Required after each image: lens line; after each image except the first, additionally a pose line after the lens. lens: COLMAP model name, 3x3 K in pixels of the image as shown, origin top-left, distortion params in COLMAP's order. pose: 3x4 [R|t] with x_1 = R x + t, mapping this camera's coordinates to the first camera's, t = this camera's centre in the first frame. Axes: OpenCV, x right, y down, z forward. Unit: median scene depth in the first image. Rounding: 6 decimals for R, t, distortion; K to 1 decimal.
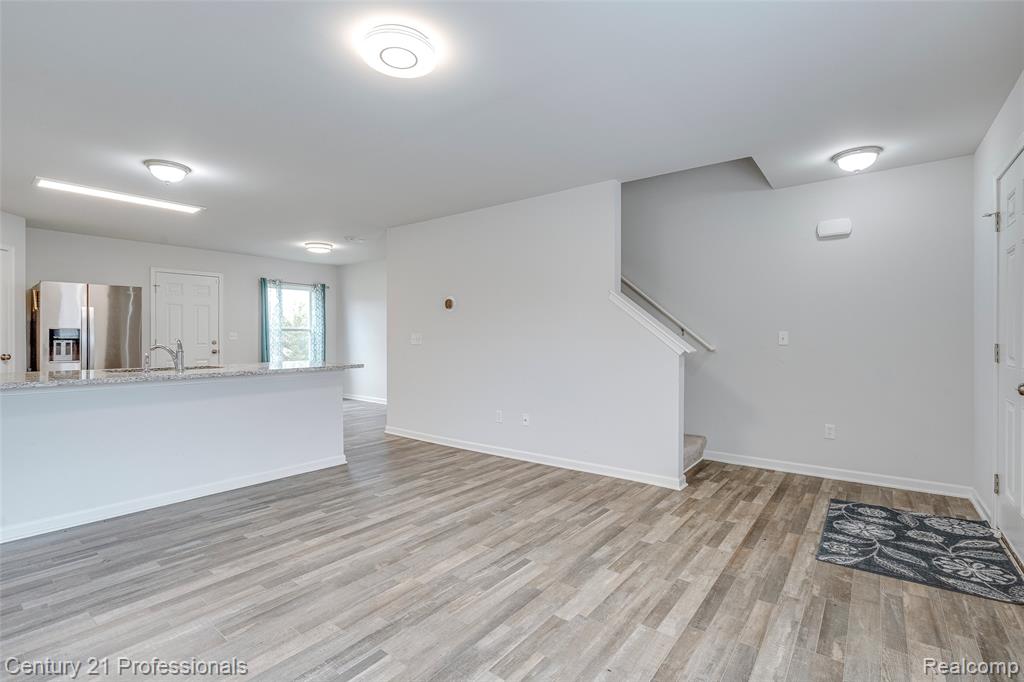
lens RADIAL K [[469.1, 0, 512.0], [0, 469.1, 341.0], [0, 0, 1]] dist [-0.000652, -0.000632]
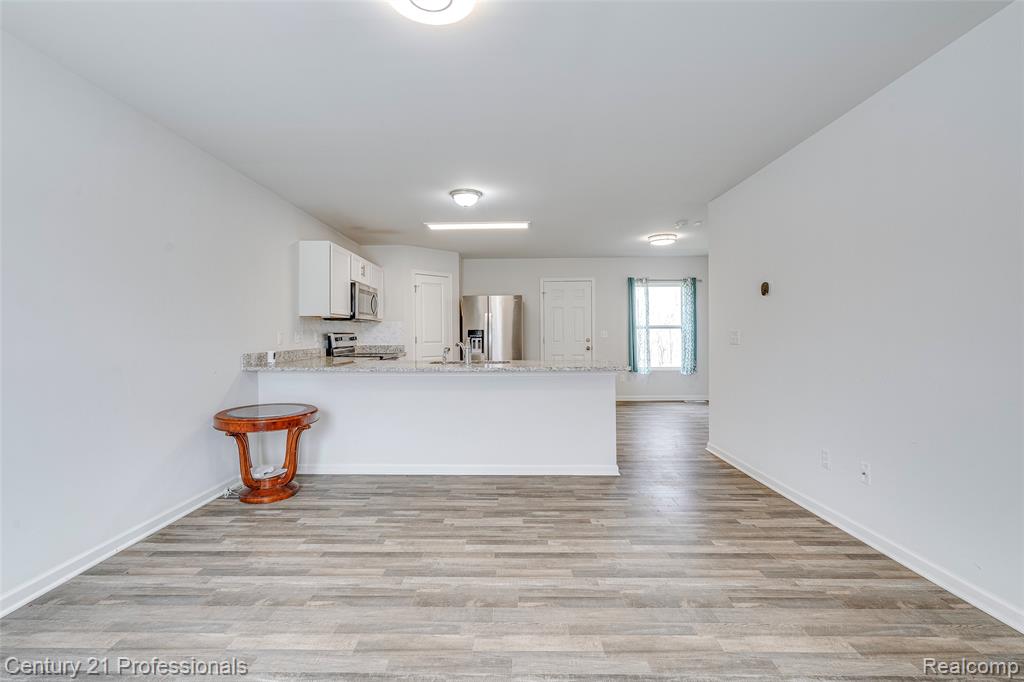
lens RADIAL K [[469.3, 0, 512.5], [0, 469.3, 355.3], [0, 0, 1]] dist [-0.003405, 0.001185]
pose [[0.602449, 0.031111, -0.797551, 0.208084], [-0.002246, 0.999302, 0.037285, -0.003359], [0.798154, -0.020670, 0.602099, 0.262173]]
